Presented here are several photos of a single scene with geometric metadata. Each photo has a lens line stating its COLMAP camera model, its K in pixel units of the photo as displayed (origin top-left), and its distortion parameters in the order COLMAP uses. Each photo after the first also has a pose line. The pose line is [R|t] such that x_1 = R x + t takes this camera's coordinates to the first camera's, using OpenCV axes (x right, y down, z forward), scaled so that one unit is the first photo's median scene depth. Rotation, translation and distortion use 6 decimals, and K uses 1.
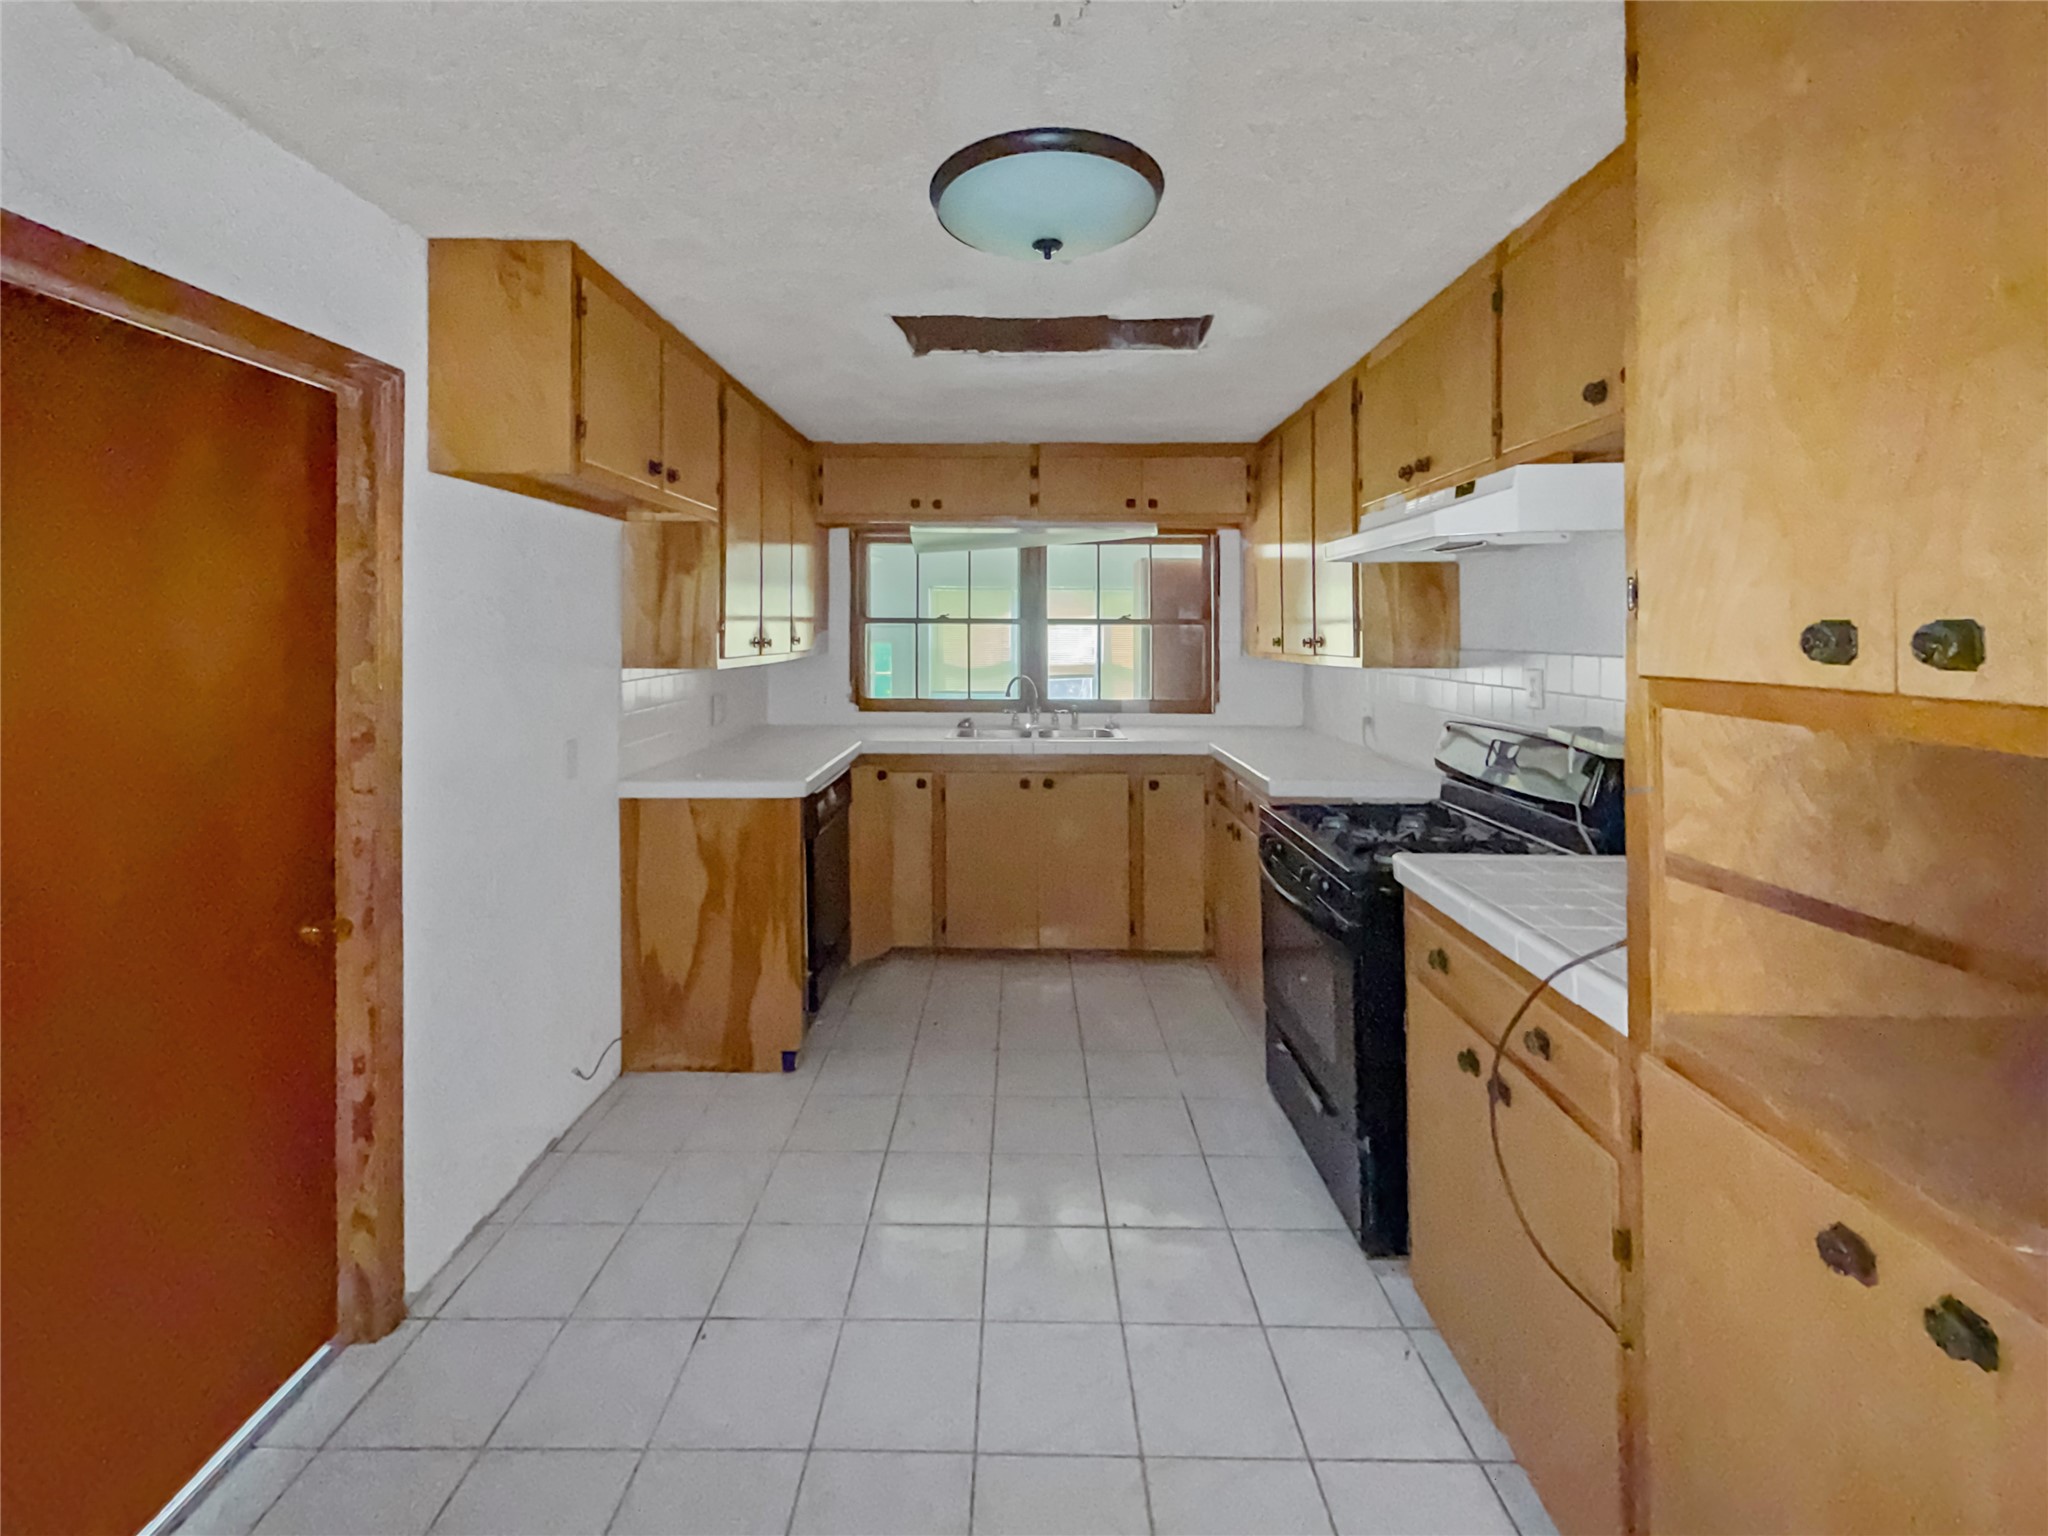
lens RADIAL K [[881.4, 0, 987.2], [0, 881.4, 601.8], [0, 0, 1]] dist [-0.001246, 0.000156]
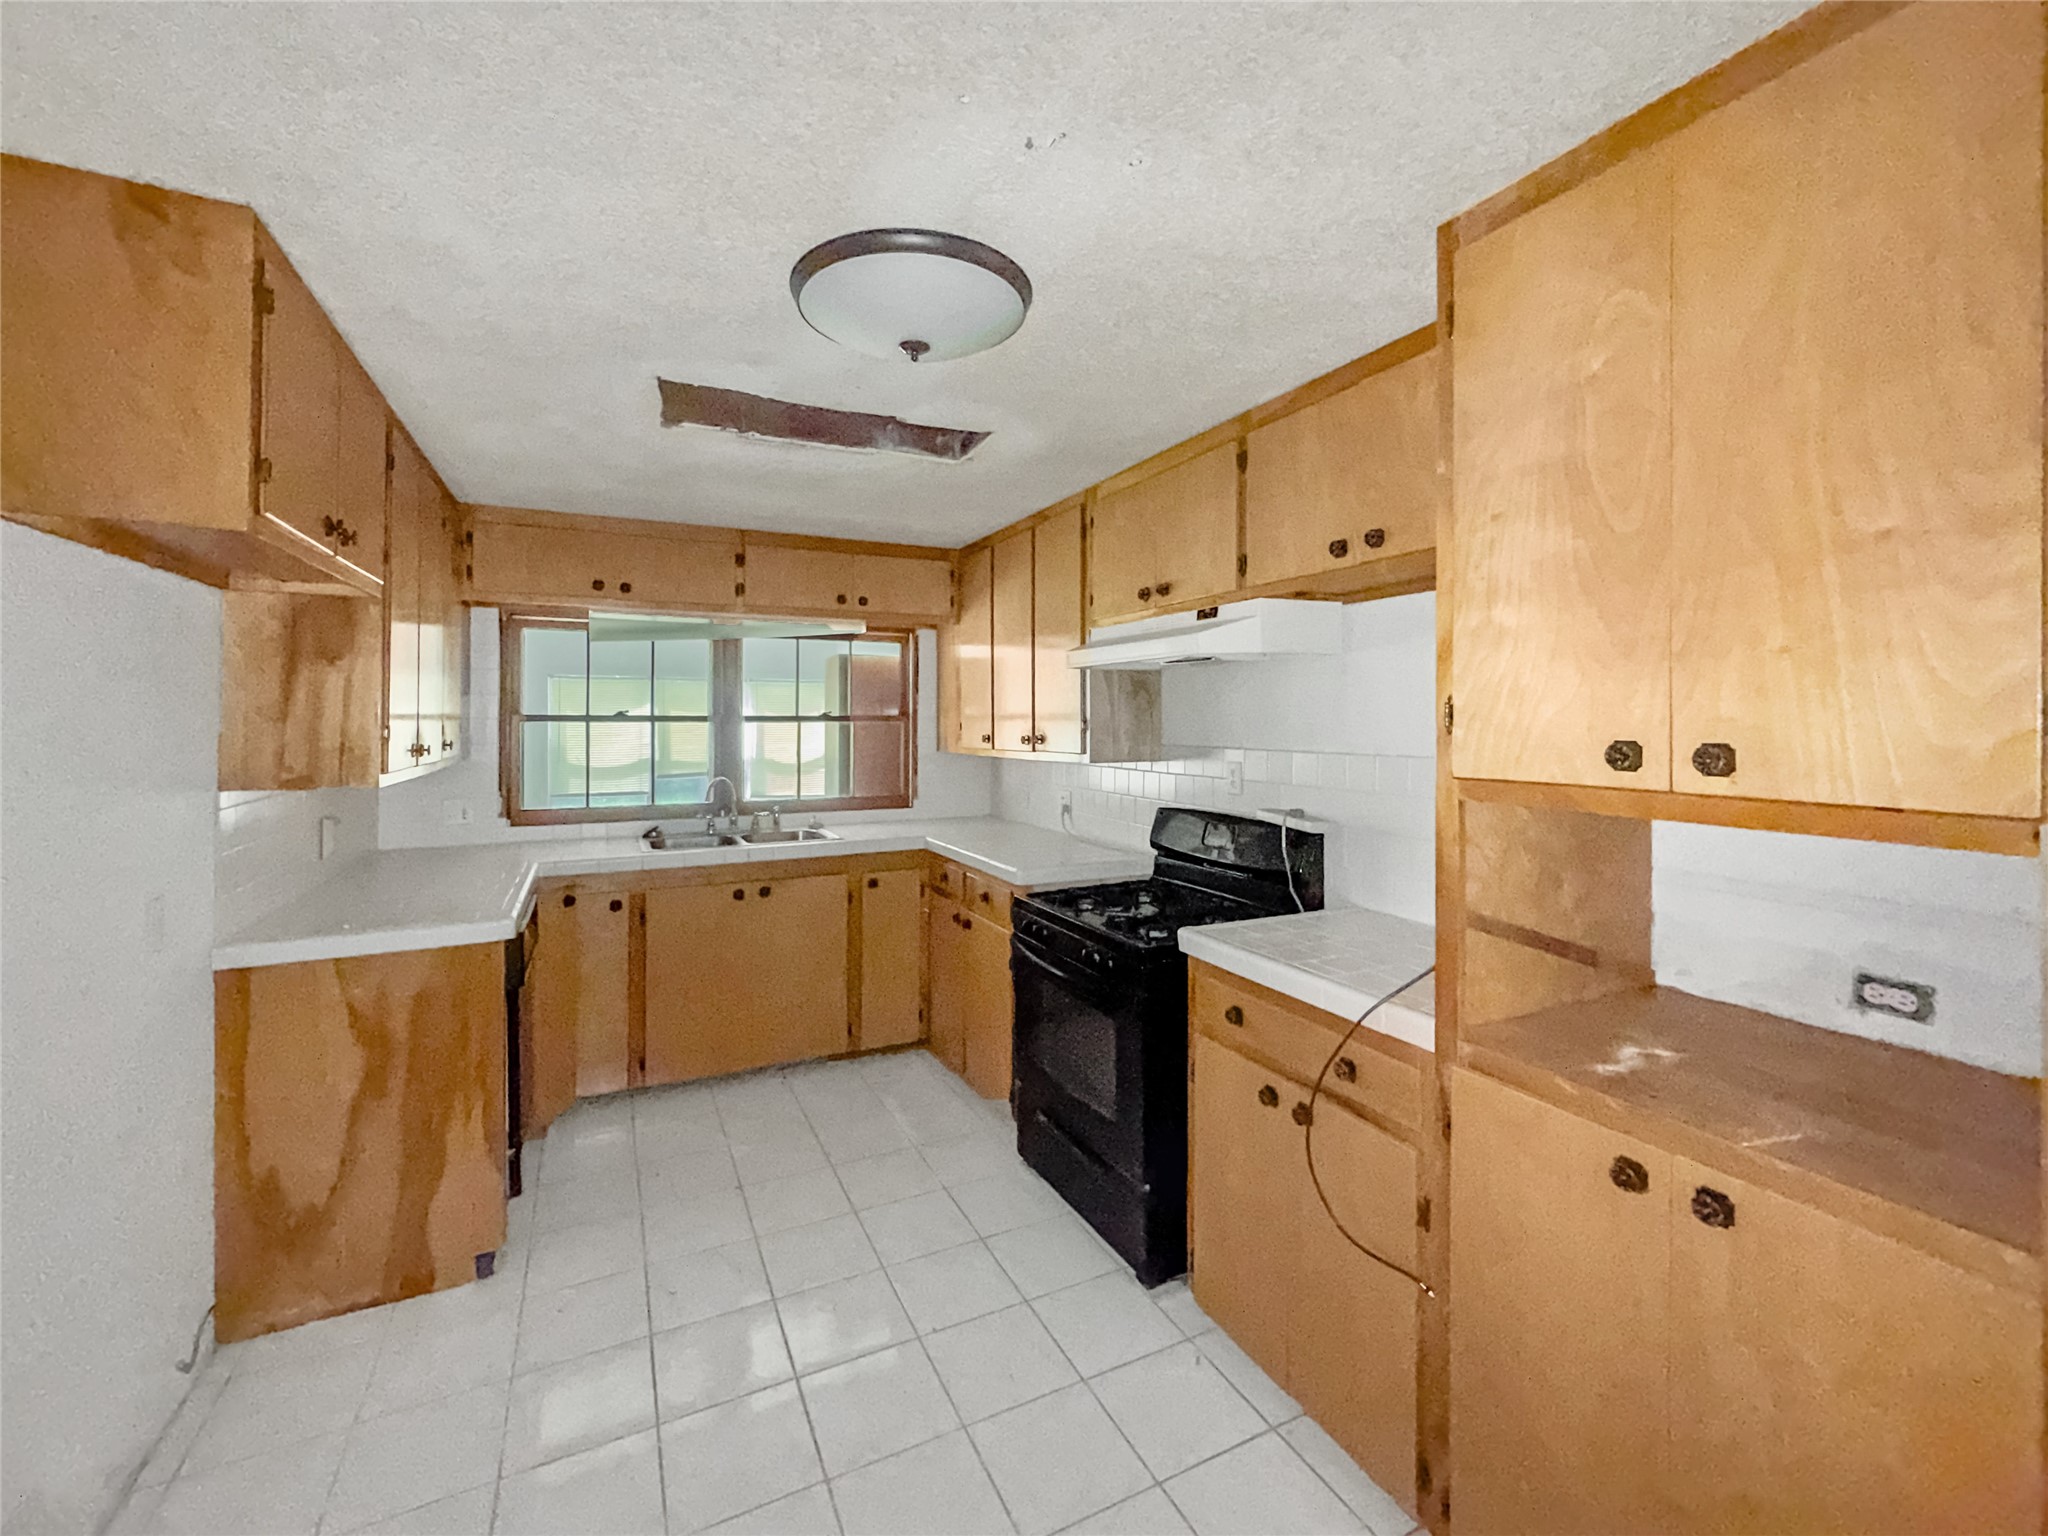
lens RADIAL K [[878.5, 0, 1019.0], [0, 878.5, 687.3], [0, 0, 1]] dist [-0.000374, -0.000078]
pose [[0.886681, 0.011547, 0.462237, -0.158036], [-0.010017, 0.999933, -0.005764, -0.013020], [-0.462273, 0.000481, 0.886738, 0.046551]]
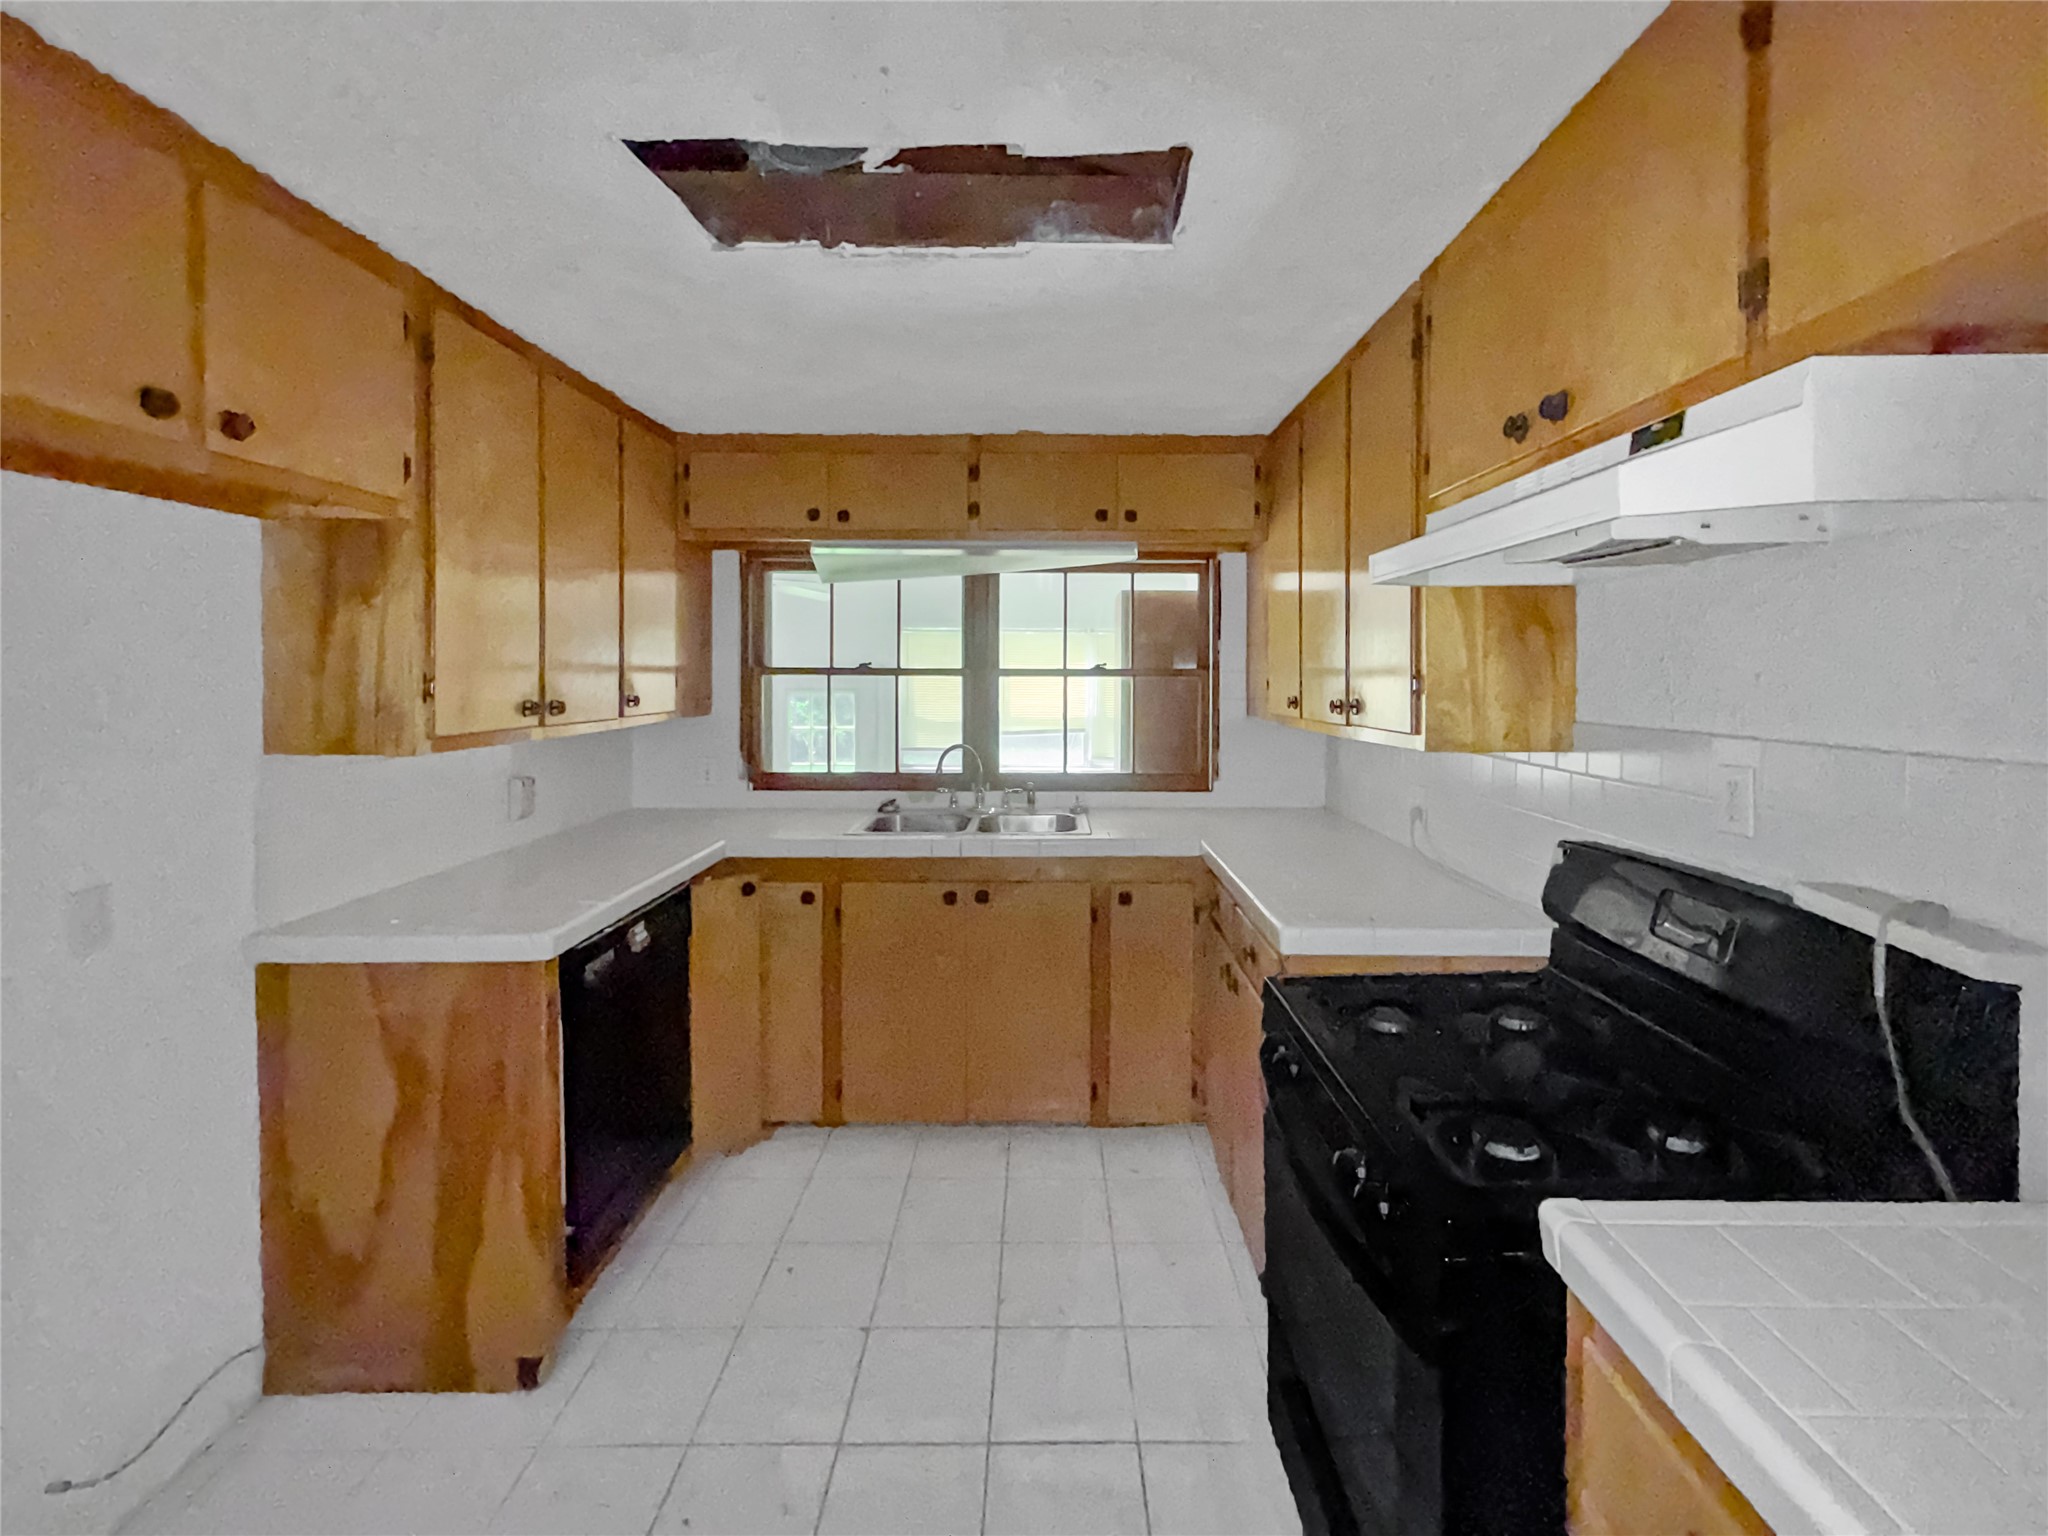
lens RADIAL K [[887.5, 0, 1038.4], [0, 887.5, 669.2], [0, 0, 1]] dist [0.000732, 0.000066]
pose [[0.999250, -0.001172, 0.038699, 0.109702], [0.000096, 0.999613, 0.027804, -0.002779], [-0.038717, -0.027779, 0.998864, 0.337211]]
